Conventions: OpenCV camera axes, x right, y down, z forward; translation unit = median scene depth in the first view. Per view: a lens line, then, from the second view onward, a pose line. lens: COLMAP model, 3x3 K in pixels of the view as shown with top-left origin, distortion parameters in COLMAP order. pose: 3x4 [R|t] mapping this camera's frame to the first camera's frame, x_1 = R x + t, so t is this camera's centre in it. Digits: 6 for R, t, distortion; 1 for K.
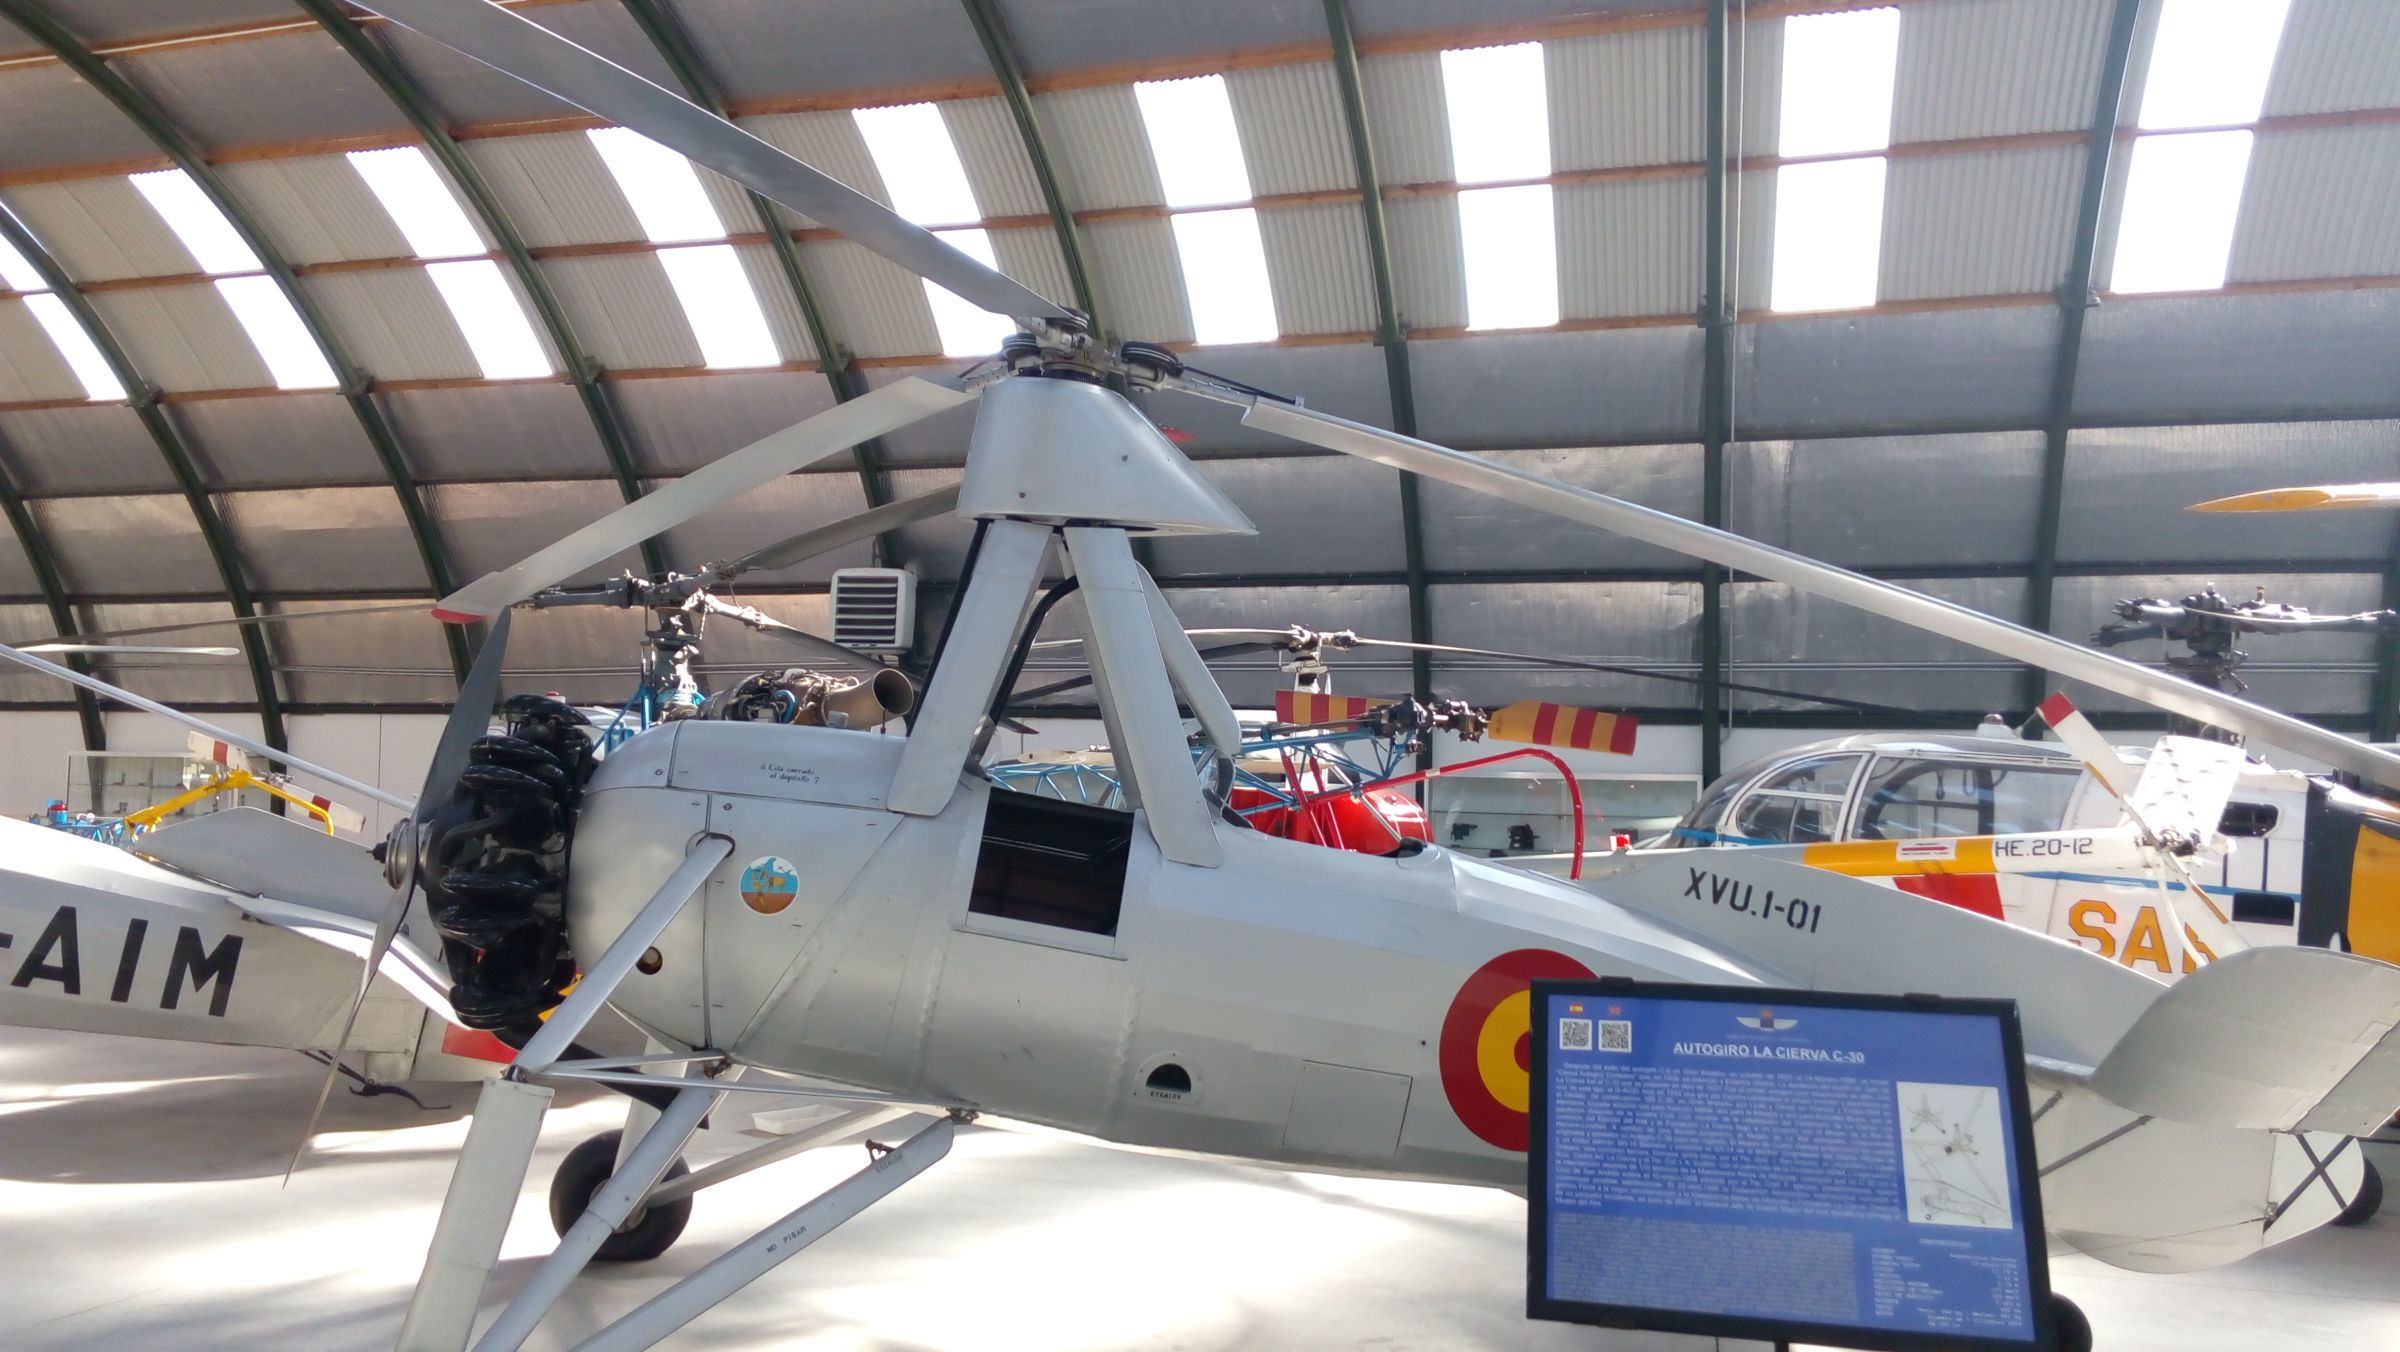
lens RADIAL K [[1793.2, 0, 1187.1], [0, 1793.2, 690.6], [0, 0, 1]] dist [0.115820, -0.174418]
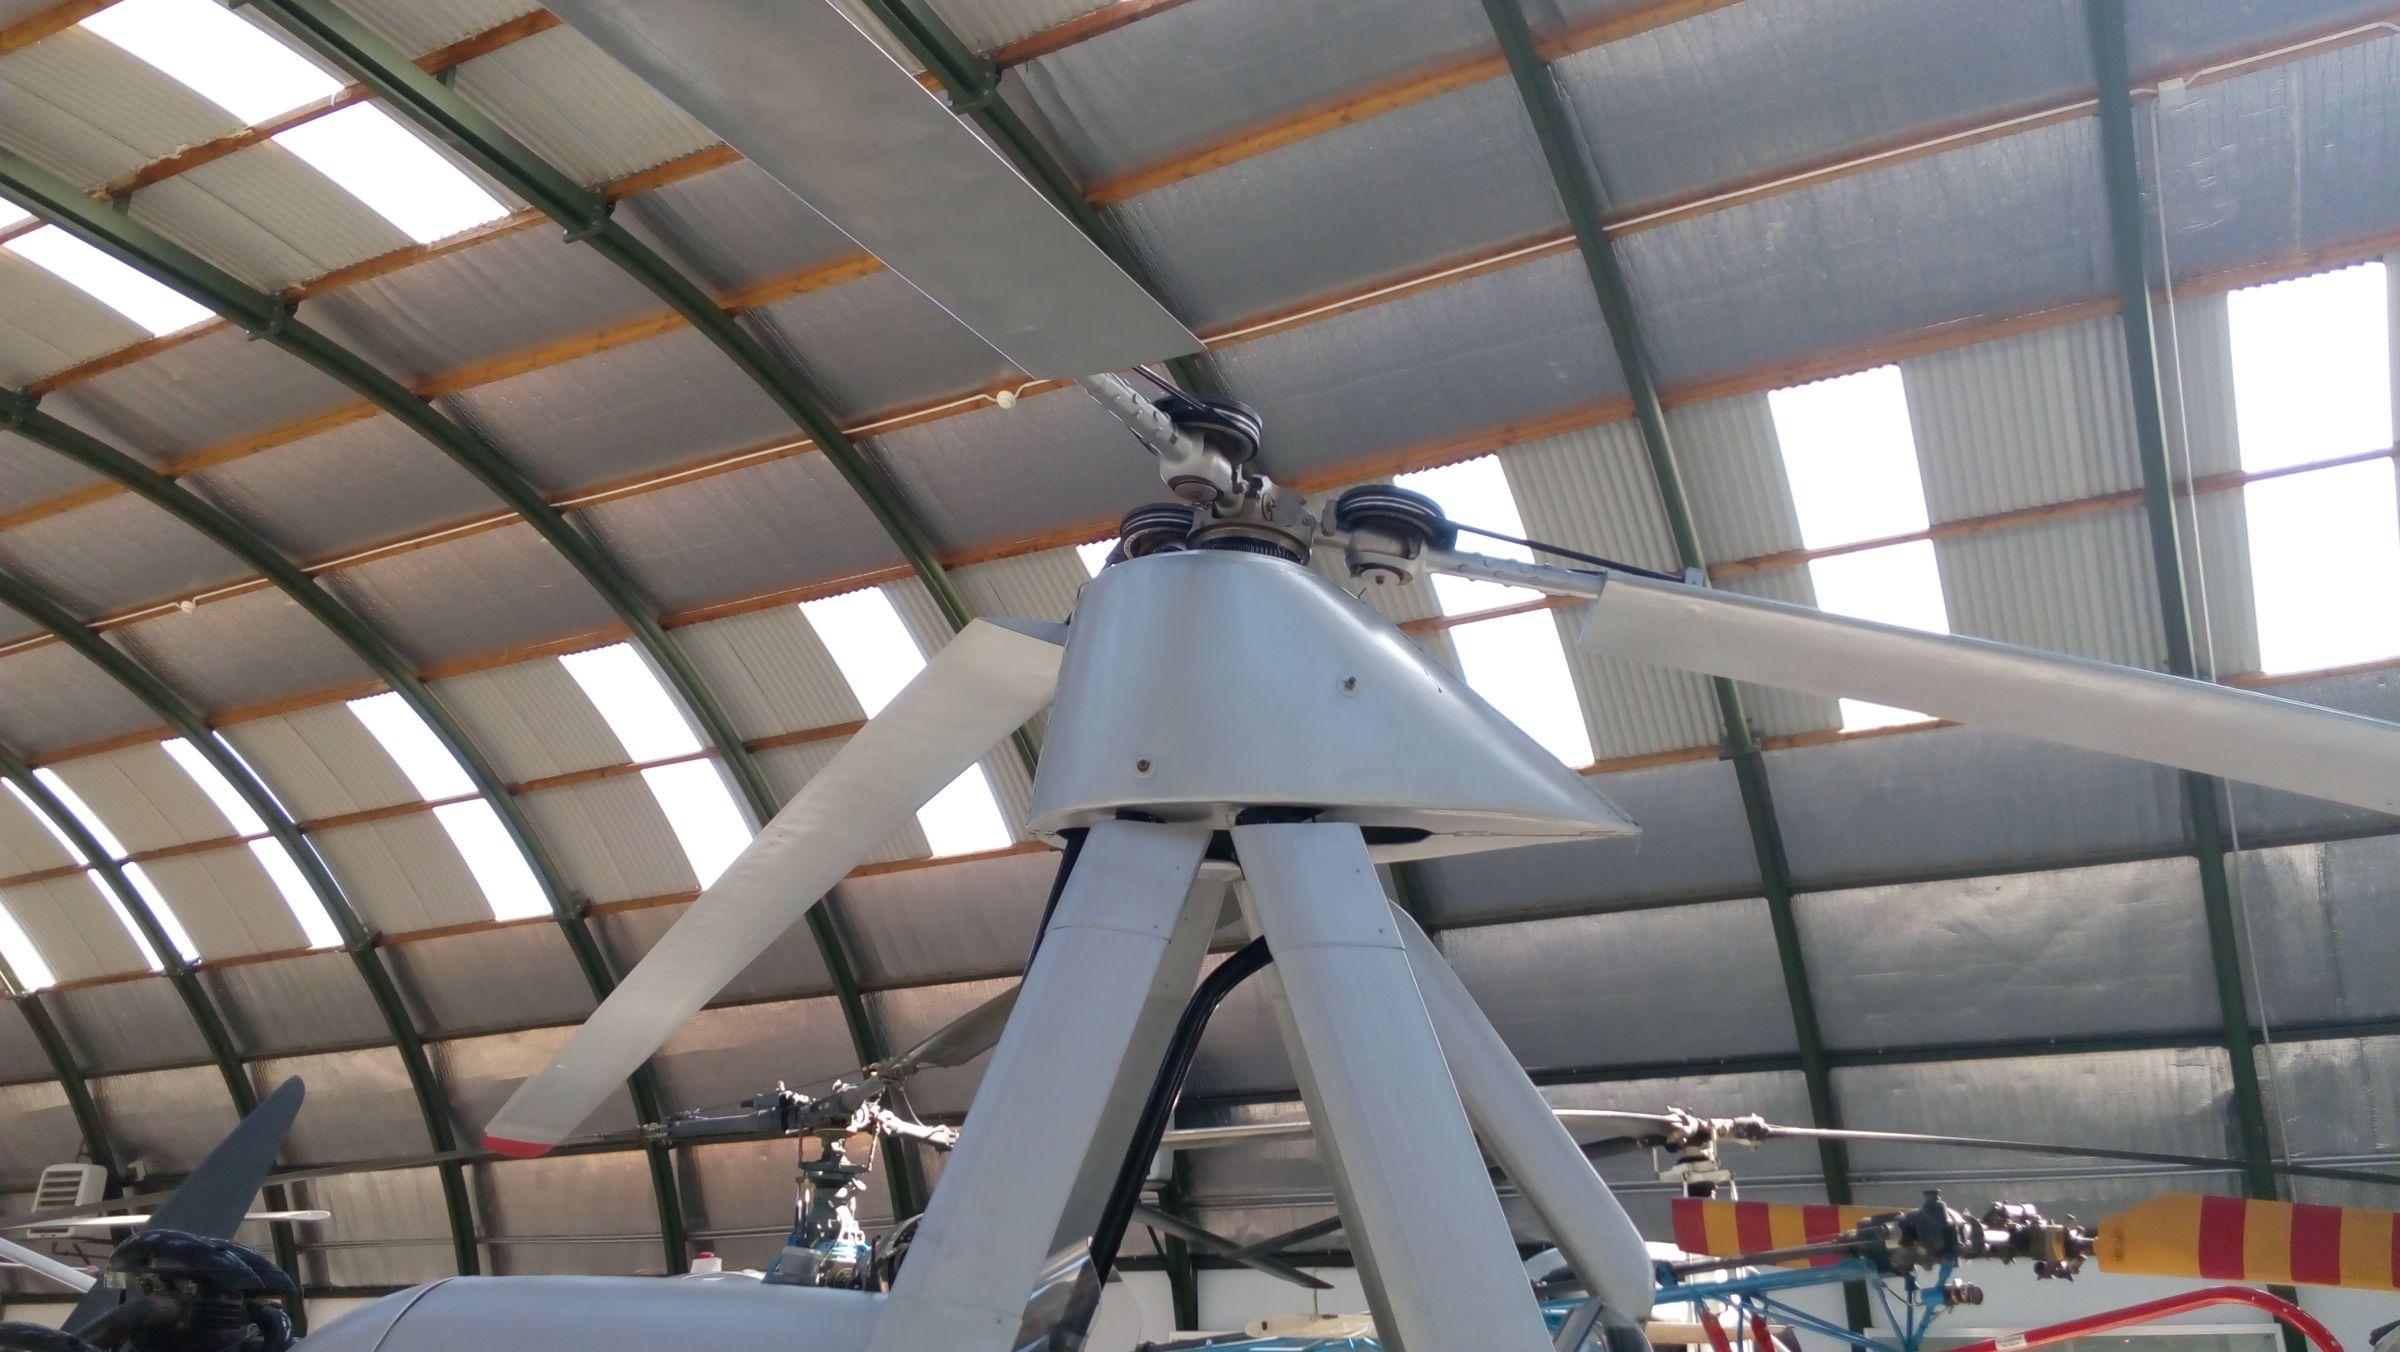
lens RADIAL K [[1793.2, 0, 1187.1], [0, 1793.2, 690.6], [0, 0, 1]] dist [0.115820, -0.174418]
pose [[0.984278, -0.082301, -0.156277, -0.000510], [0.033178, 0.955205, -0.294079, 0.006180], [0.173480, 0.284270, 0.942918, 0.197928]]
